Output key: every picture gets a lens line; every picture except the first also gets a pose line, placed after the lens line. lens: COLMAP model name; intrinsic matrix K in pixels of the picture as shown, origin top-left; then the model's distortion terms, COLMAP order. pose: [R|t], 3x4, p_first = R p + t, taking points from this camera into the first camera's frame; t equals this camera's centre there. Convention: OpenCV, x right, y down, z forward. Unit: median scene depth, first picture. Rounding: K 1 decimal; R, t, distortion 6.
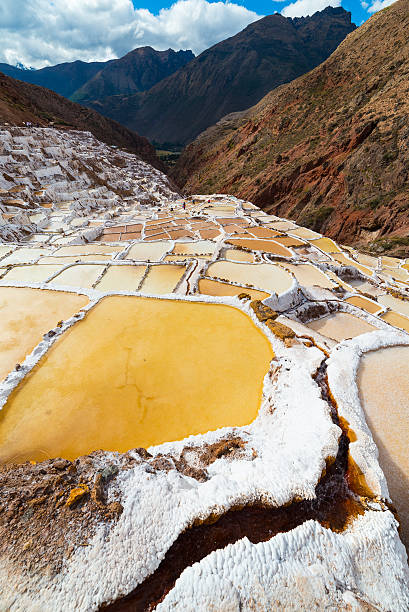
lens RADIAL K [[232.9, 0, 204.5], [0, 232.9, 306.0], [0, 0, 1]] dist [0.008123, 0.000050]
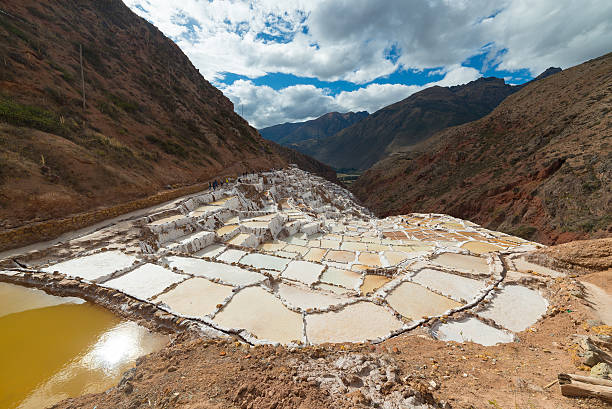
lens RADIAL K [[232.9, 0, 306.4], [0, 232.9, 206.8], [0, 0, 1]] dist [0.008123, 0.000050]
pose [[0.961164, 0.036409, -0.273567, -0.169352], [-0.150249, 0.900513, -0.408046, 0.083193], [0.231494, 0.433302, 0.871011, -0.206021]]
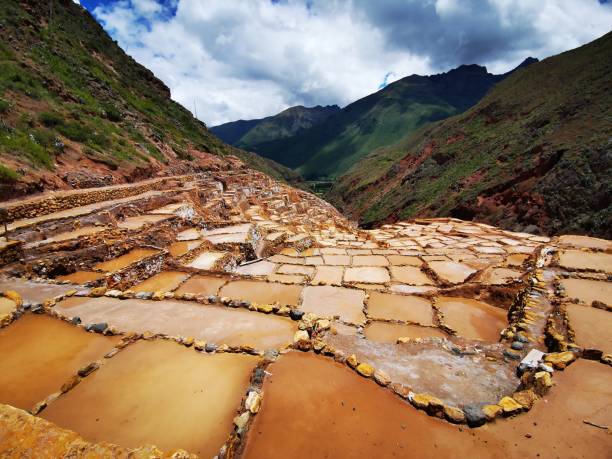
lens RADIAL K [[281.7, 0, 307.3], [0, 281.7, 229.8], [0, 0, 1]] dist [0.012205, -0.000118]
pose [[0.988732, -0.013829, -0.149056, -0.213443], [-0.047012, 0.916661, -0.396890, 0.075539], [0.142123, 0.399425, 0.905682, -0.156203]]
